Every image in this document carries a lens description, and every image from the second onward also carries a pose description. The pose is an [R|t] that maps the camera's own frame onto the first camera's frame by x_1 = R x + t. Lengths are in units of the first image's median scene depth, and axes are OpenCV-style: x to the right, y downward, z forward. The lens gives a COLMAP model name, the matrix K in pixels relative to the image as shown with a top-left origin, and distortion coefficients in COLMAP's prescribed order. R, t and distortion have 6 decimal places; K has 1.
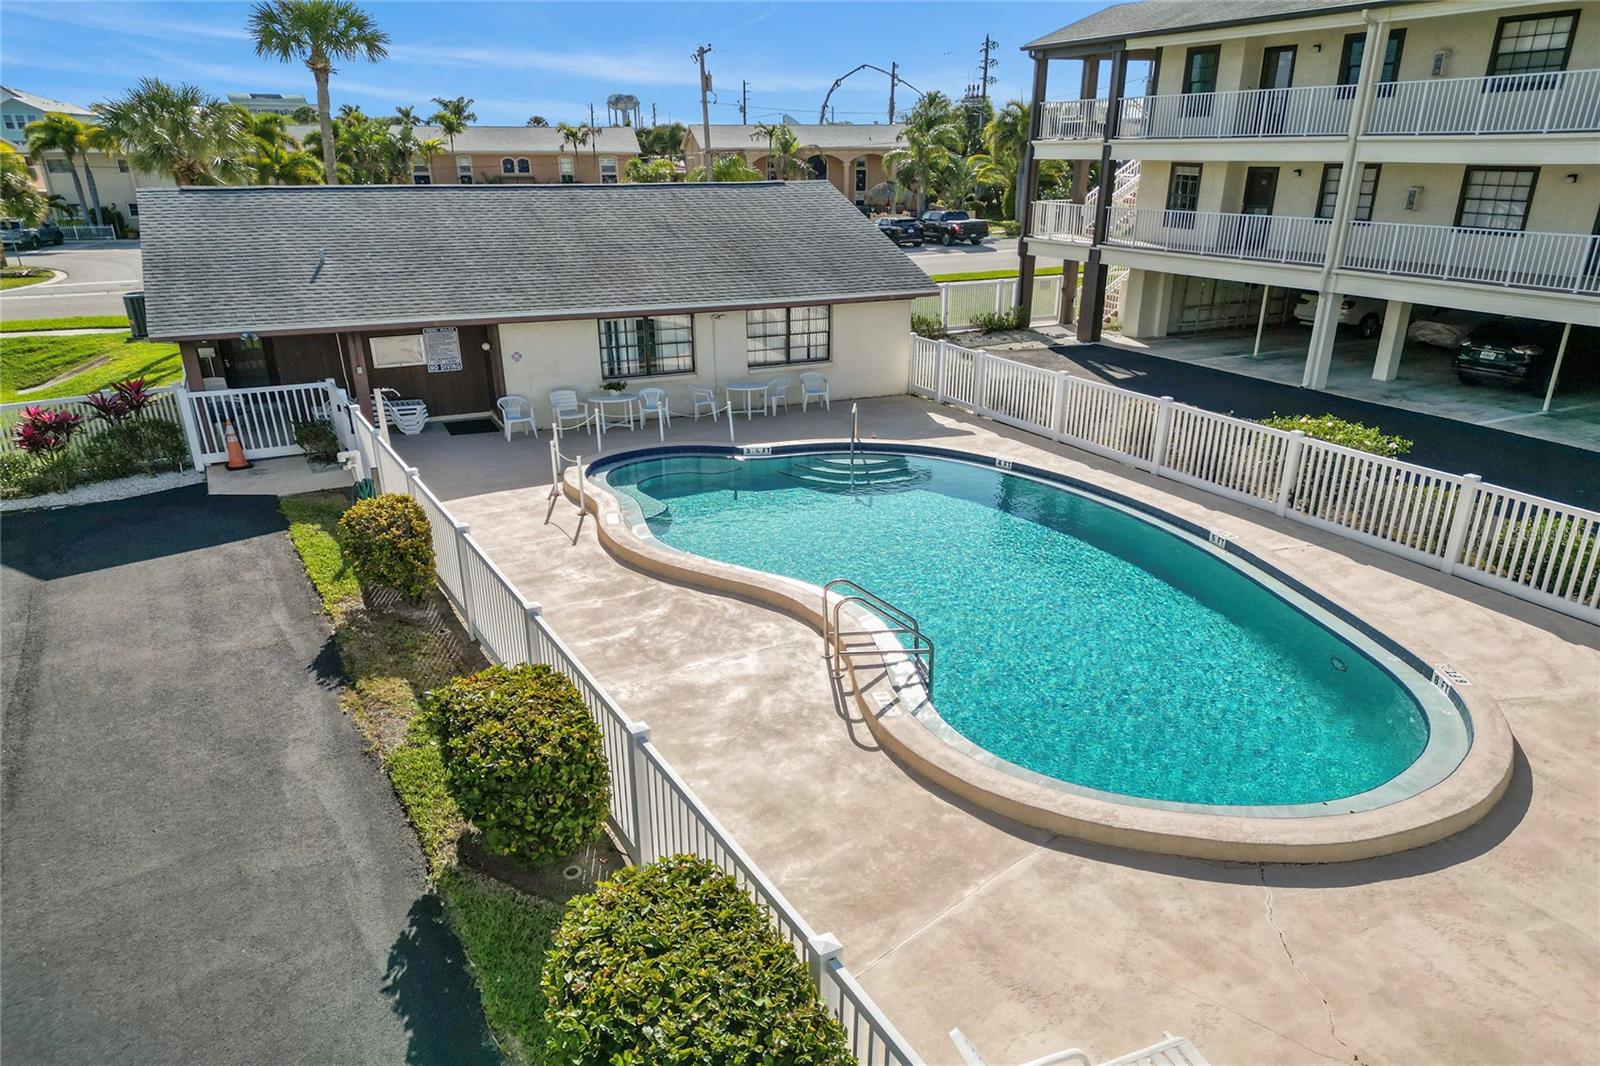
lens RADIAL K [[1080.1, 0, 799.0], [0, 1080.1, 575.7], [0, 0, 1]] dist [0.035380, -0.030741]
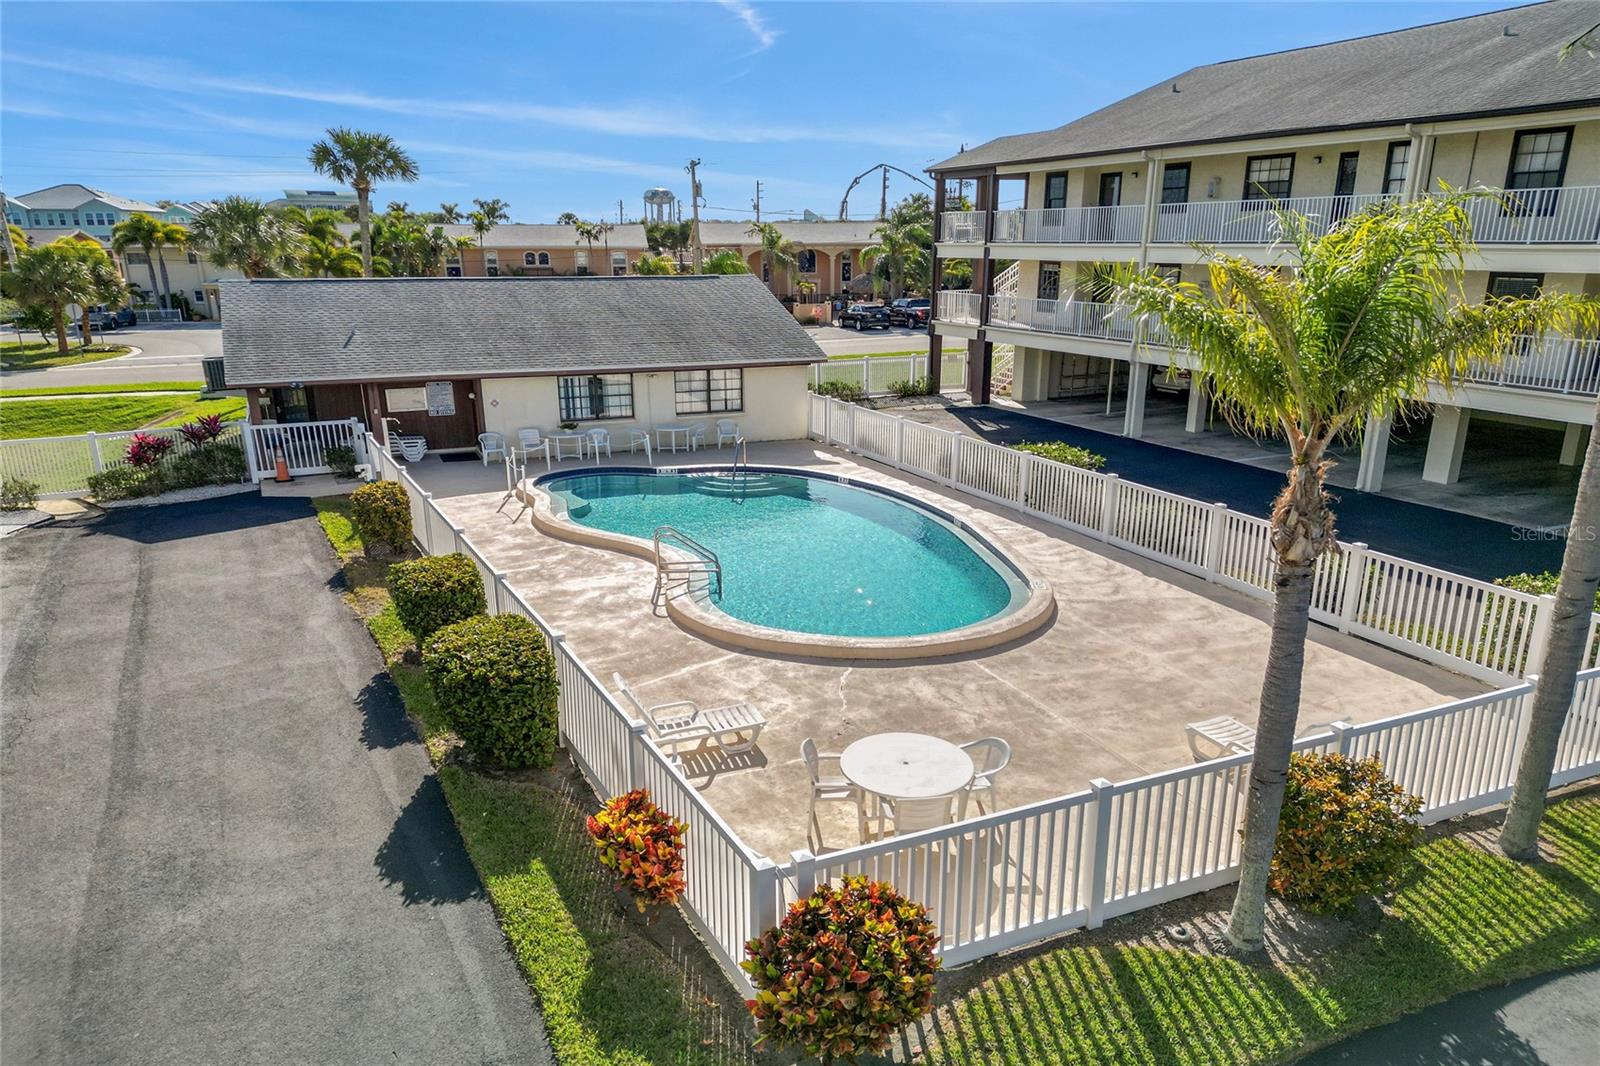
lens RADIAL K [[1153.7, 0, 824.1], [0, 1153.7, 571.1], [0, 0, 1]] dist [0.031248, -0.030410]
pose [[0.999514, 0.010190, -0.029457, 0.177047], [-0.012905, 0.995536, -0.093493, 0.122825], [0.028373, 0.093828, 0.995184, -0.358700]]
